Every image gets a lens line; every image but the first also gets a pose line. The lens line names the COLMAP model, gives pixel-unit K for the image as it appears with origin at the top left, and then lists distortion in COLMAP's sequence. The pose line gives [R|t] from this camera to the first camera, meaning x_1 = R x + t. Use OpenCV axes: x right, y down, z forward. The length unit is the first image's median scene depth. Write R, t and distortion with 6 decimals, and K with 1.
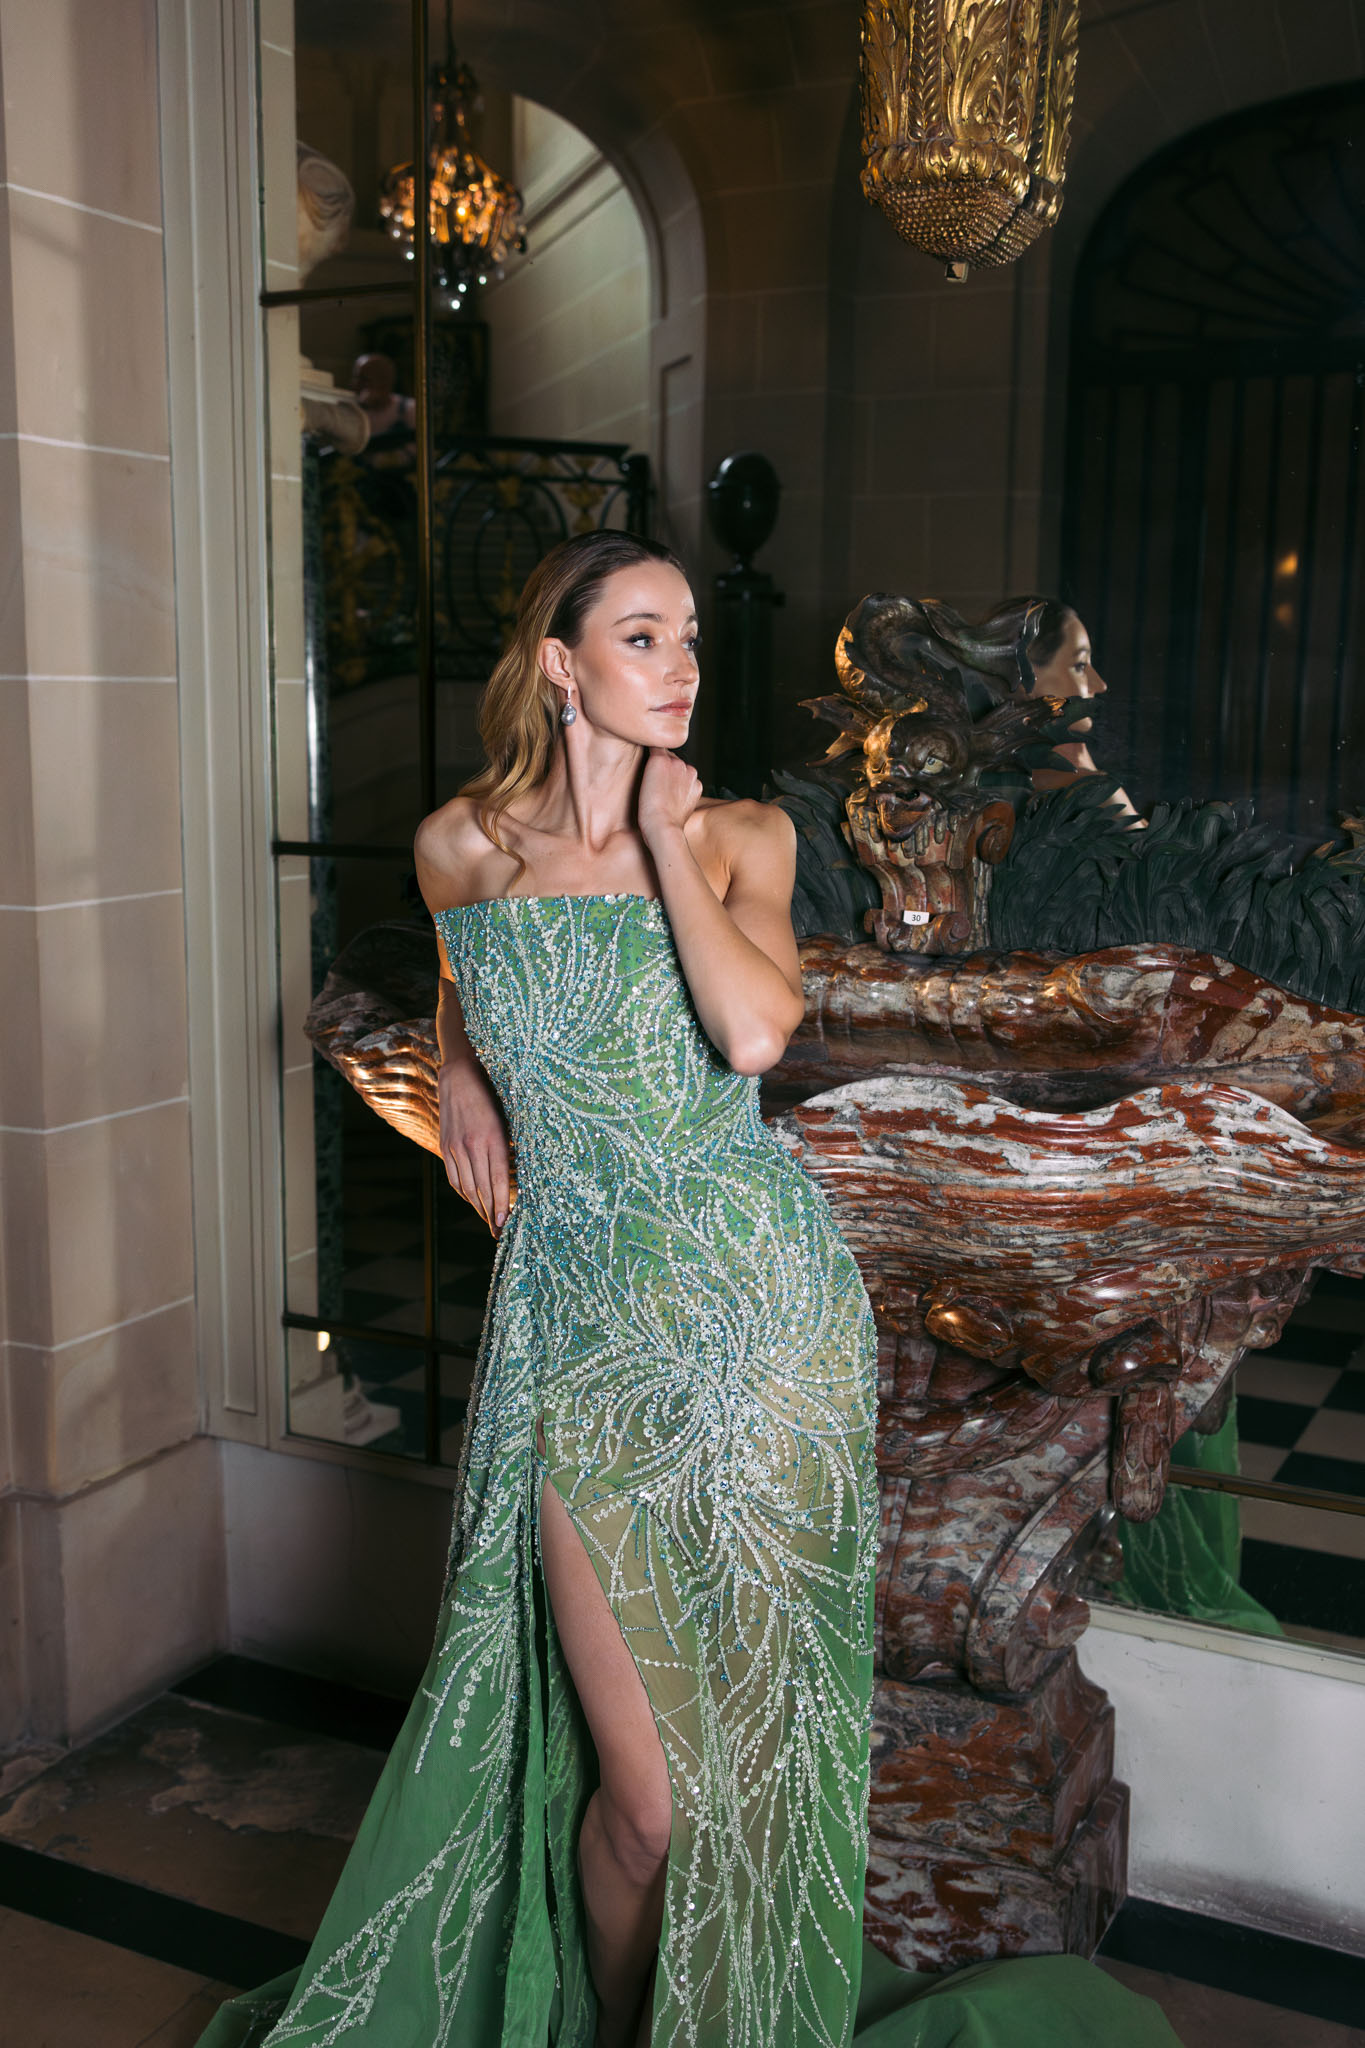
lens RADIAL K [[2198.7, 0, 682.5], [0, 2198.7, 1024.0], [0, 0, 1]] dist [0.087719, -0.140818]
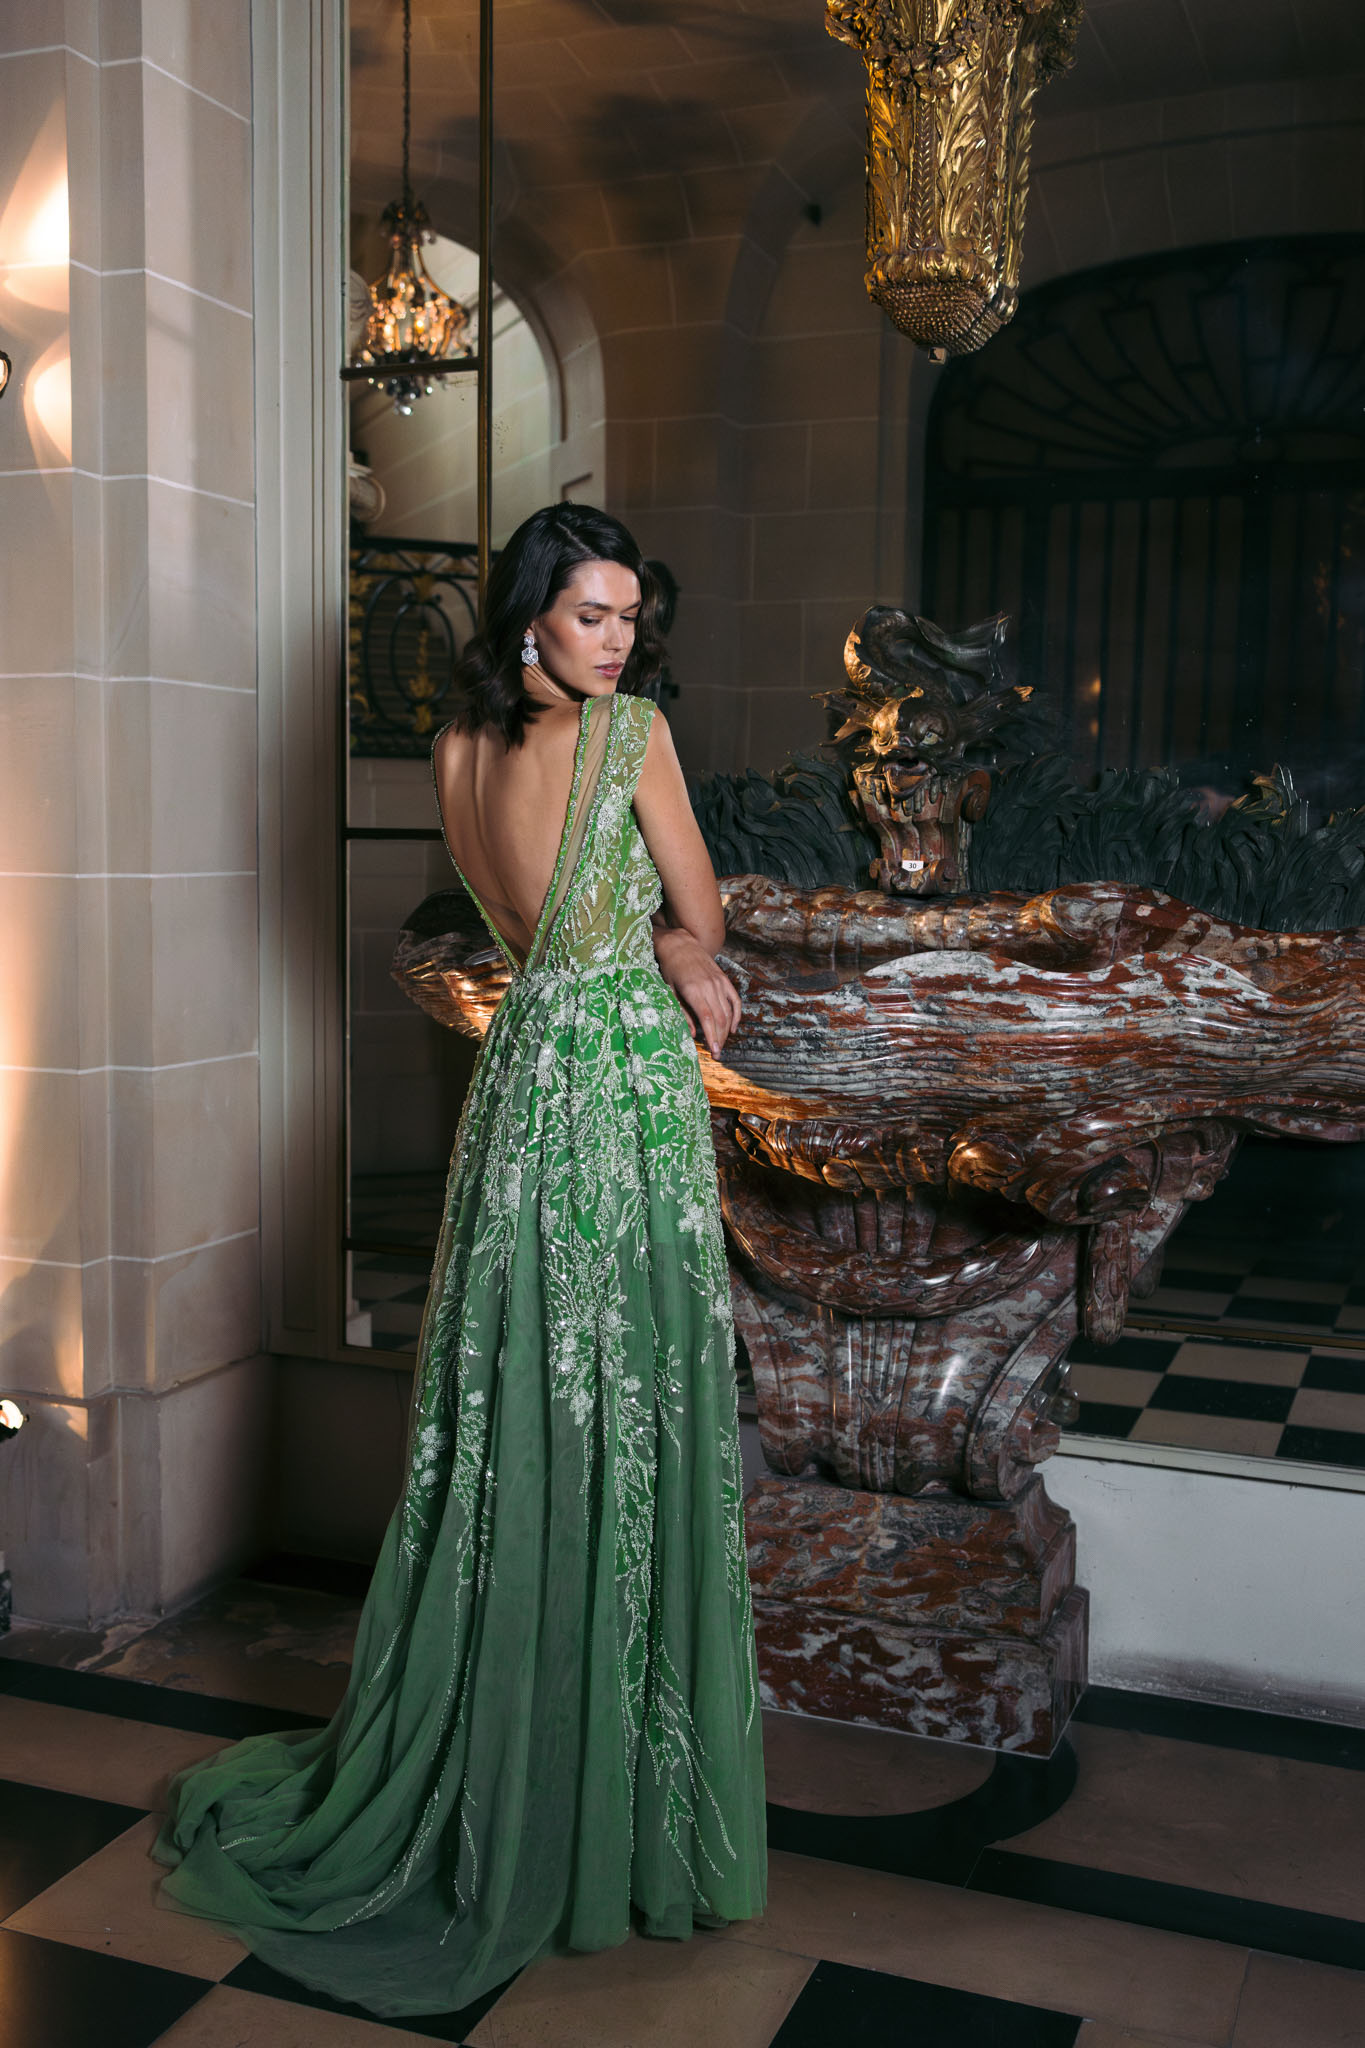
lens RADIAL K [[2198.7, 0, 682.5], [0, 2198.7, 1024.0], [0, 0, 1]] dist [0.087719, -0.140818]
pose [[0.995054, -0.003132, 0.099284, -0.147920], [0.010269, 0.997391, -0.071451, 0.129697], [-0.098801, 0.072117, 0.992491, -0.209771]]
